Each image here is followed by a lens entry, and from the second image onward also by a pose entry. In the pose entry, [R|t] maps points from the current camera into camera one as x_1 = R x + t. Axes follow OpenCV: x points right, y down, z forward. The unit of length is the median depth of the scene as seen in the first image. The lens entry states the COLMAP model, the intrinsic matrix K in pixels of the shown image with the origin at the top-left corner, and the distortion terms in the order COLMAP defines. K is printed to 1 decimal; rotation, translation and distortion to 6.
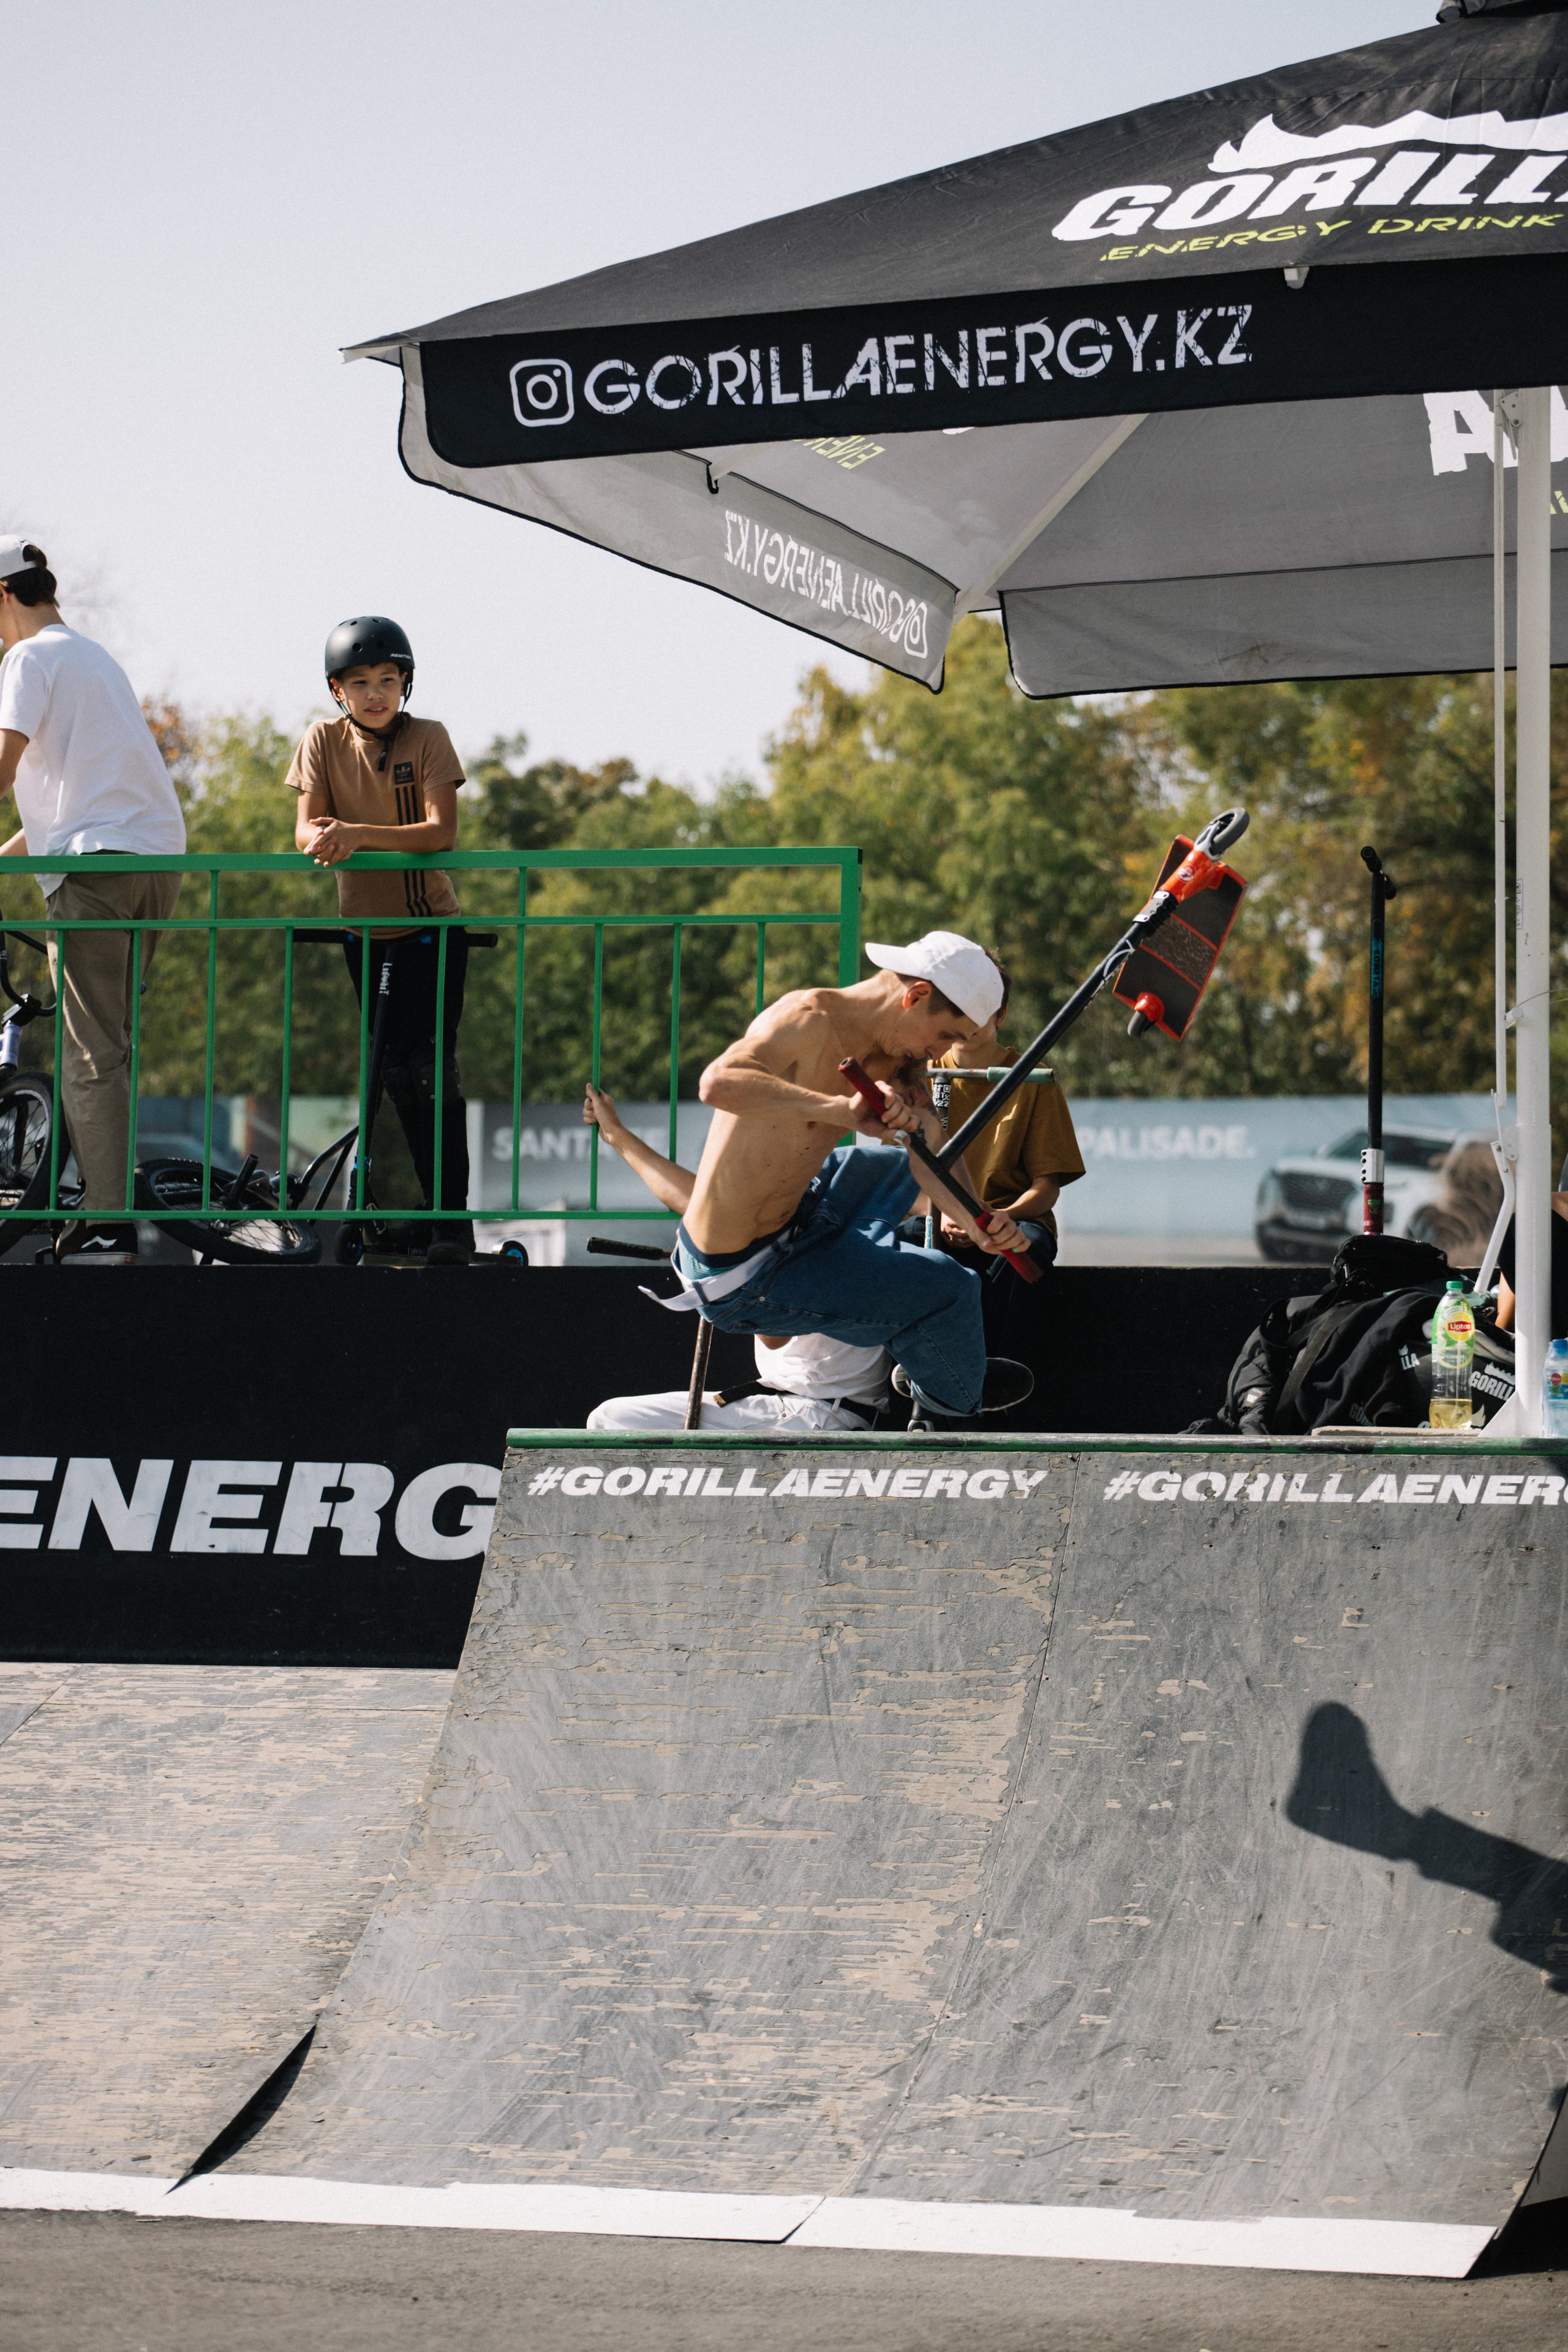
lens RADIAL K [[7905.6, 0, 782.2], [0, 7905.6, 1180.3], [0, 0, 1]] dist [0.443946, -0.072039]
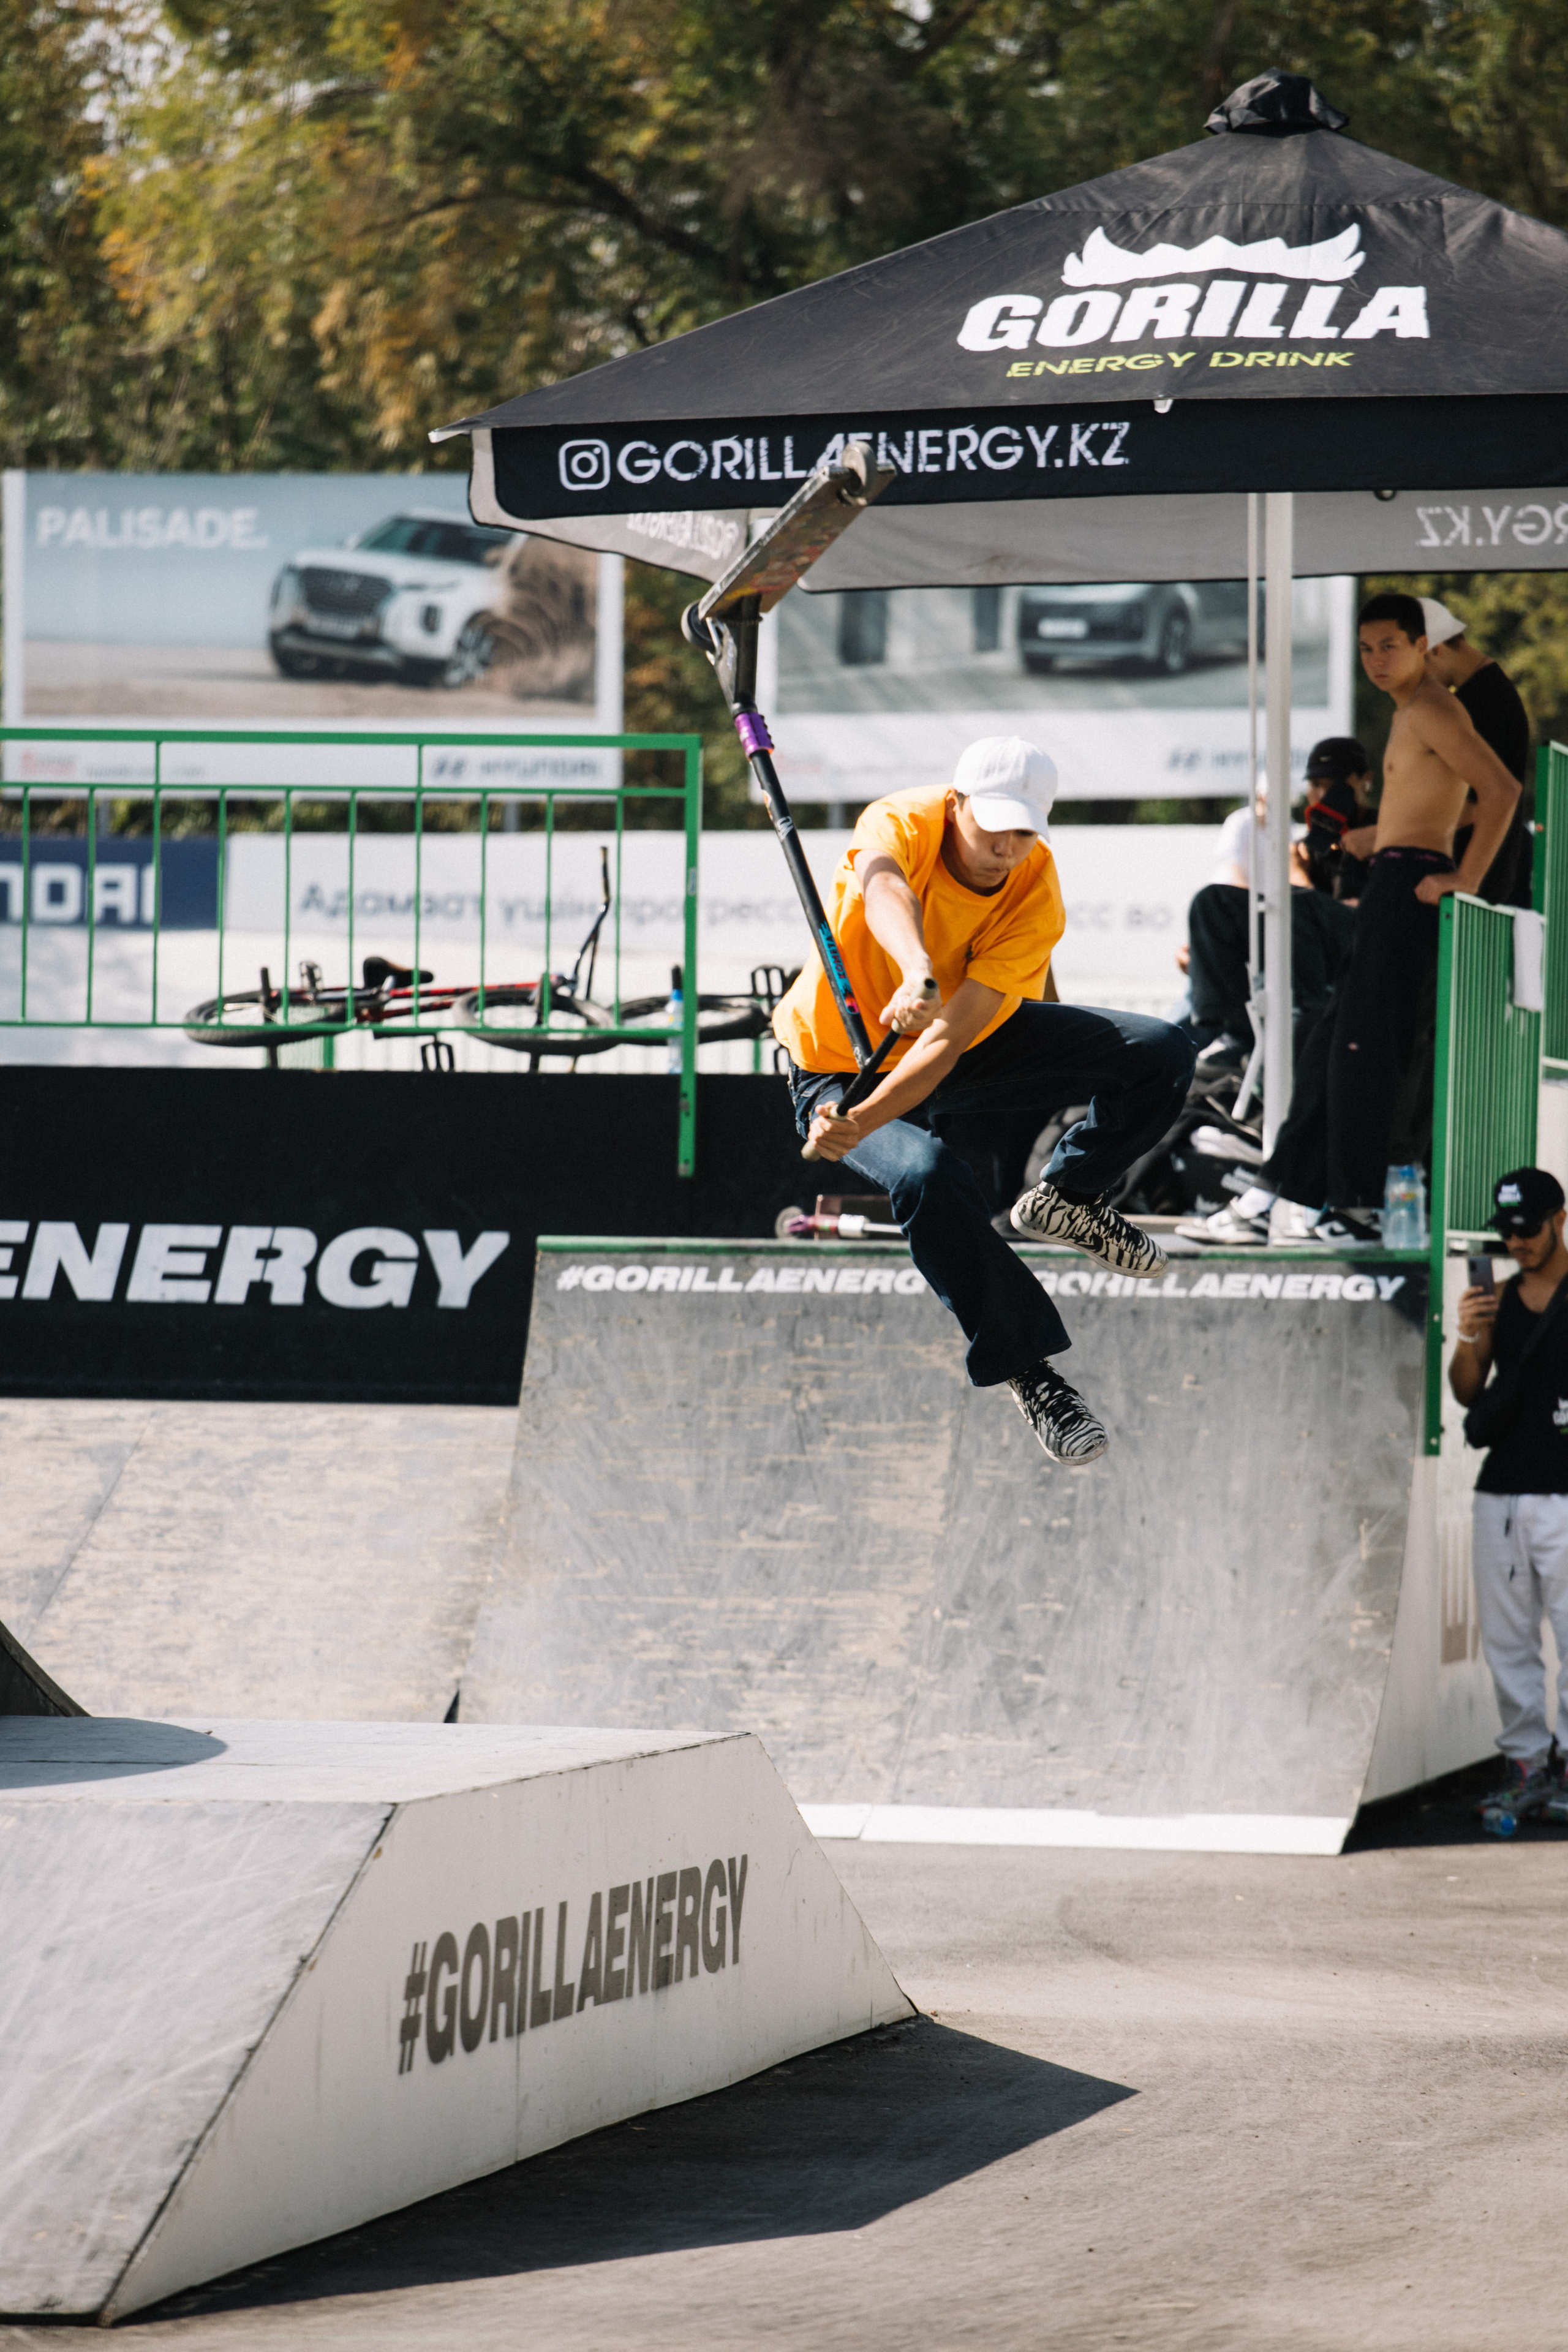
lens RADIAL K [[10856.4, 0, 882.6], [0, 10856.4, 1219.2], [0, 0, 1]] dist [1.456157, 1.786857]
pose [[0.990352, -0.006939, 0.138403, -0.236793], [-0.003013, 0.997431, 0.071566, -0.105413], [-0.138544, -0.071293, 0.987787, -0.830547]]
